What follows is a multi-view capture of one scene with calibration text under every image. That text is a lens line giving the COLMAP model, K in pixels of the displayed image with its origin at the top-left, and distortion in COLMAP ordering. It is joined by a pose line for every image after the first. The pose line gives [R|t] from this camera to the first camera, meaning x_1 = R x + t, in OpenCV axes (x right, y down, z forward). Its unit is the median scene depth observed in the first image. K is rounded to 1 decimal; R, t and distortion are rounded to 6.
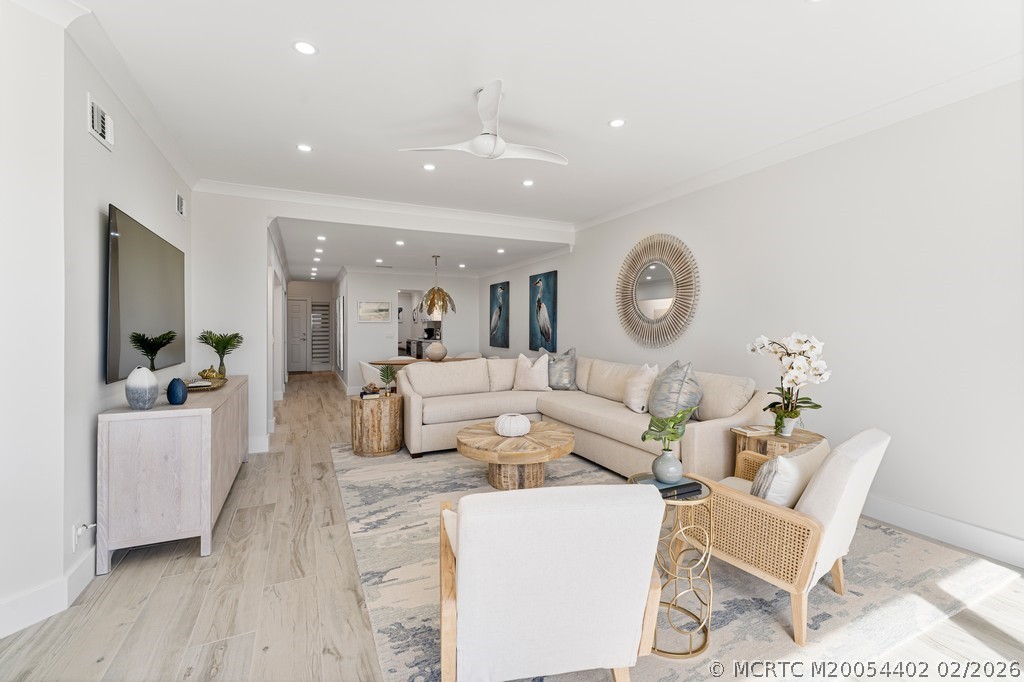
lens RADIAL K [[439.9, 0, 493.1], [0, 439.9, 323.5], [0, 0, 1]] dist [-0.001812, -0.001264]
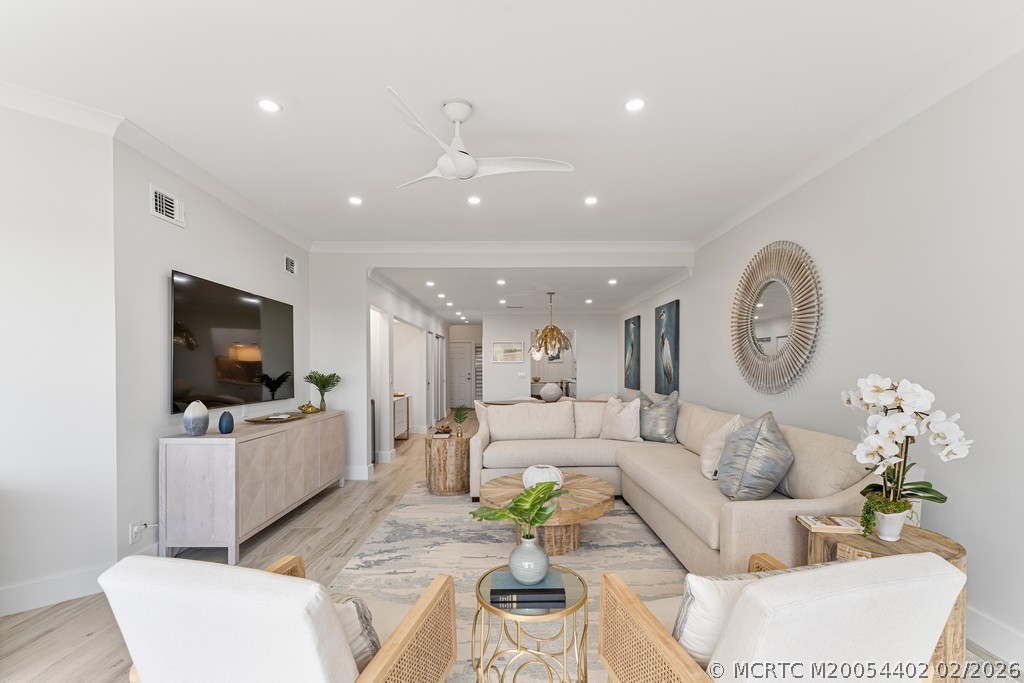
lens RADIAL K [[439.9, 0, 508.0], [0, 439.9, 365.9], [0, 0, 1]] dist [-0.001812, -0.001264]
pose [[0.912214, -0.005241, -0.409681, 0.294451], [0.007773, 0.999960, 0.004516, 0.001108], [0.409641, -0.007304, 0.912218, 0.144682]]
